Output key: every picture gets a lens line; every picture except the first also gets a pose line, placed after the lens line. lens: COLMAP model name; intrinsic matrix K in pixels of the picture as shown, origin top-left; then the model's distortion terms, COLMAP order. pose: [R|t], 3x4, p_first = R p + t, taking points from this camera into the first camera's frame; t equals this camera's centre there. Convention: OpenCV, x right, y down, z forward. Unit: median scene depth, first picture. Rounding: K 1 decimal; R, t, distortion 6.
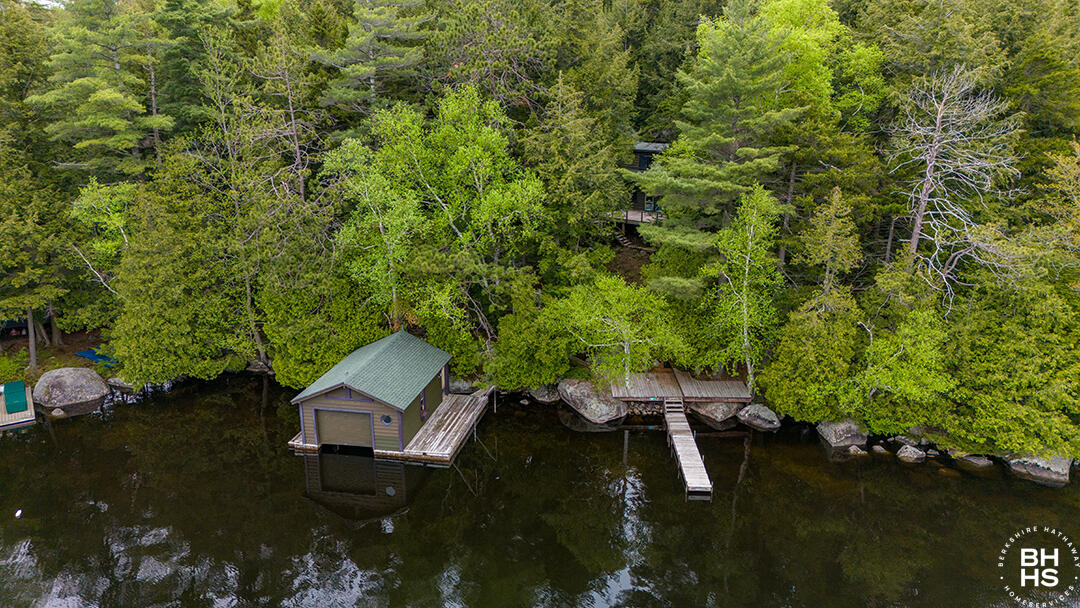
lens RADIAL K [[792.0, 0, 542.6], [0, 792.0, 305.1], [0, 0, 1]] dist [0.027062, -0.010849]
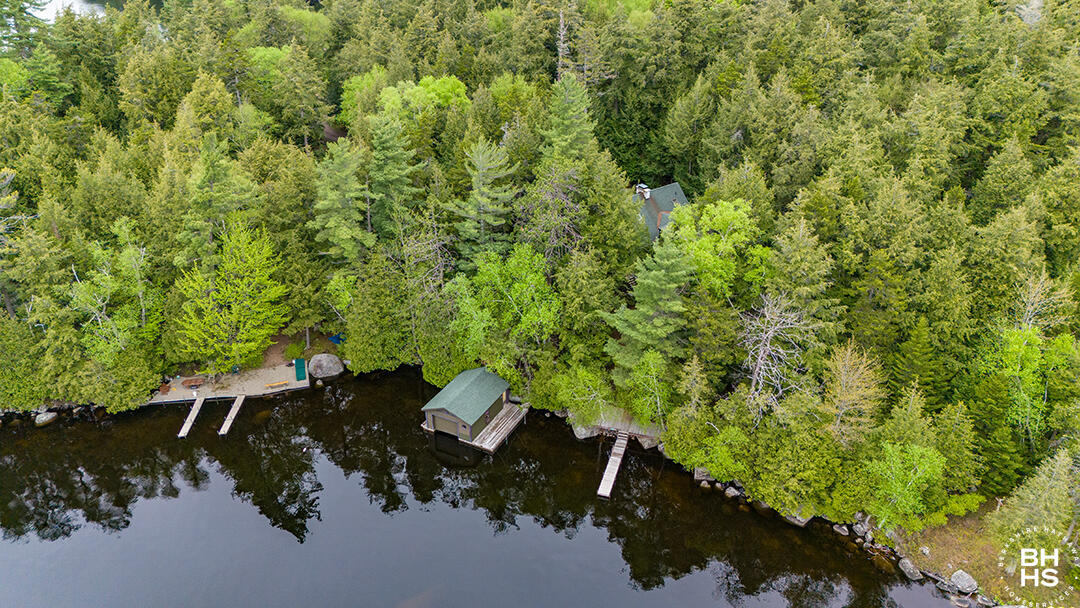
lens RADIAL K [[792.0, 0, 538.9], [0, 792.0, 303.1], [0, 0, 1]] dist [0.027062, -0.010849]
pose [[0.957457, 0.130263, -0.257501, 0.410354], [-0.071294, 0.971438, 0.226332, -0.560174], [0.279629, -0.198345, 0.939397, -0.681958]]
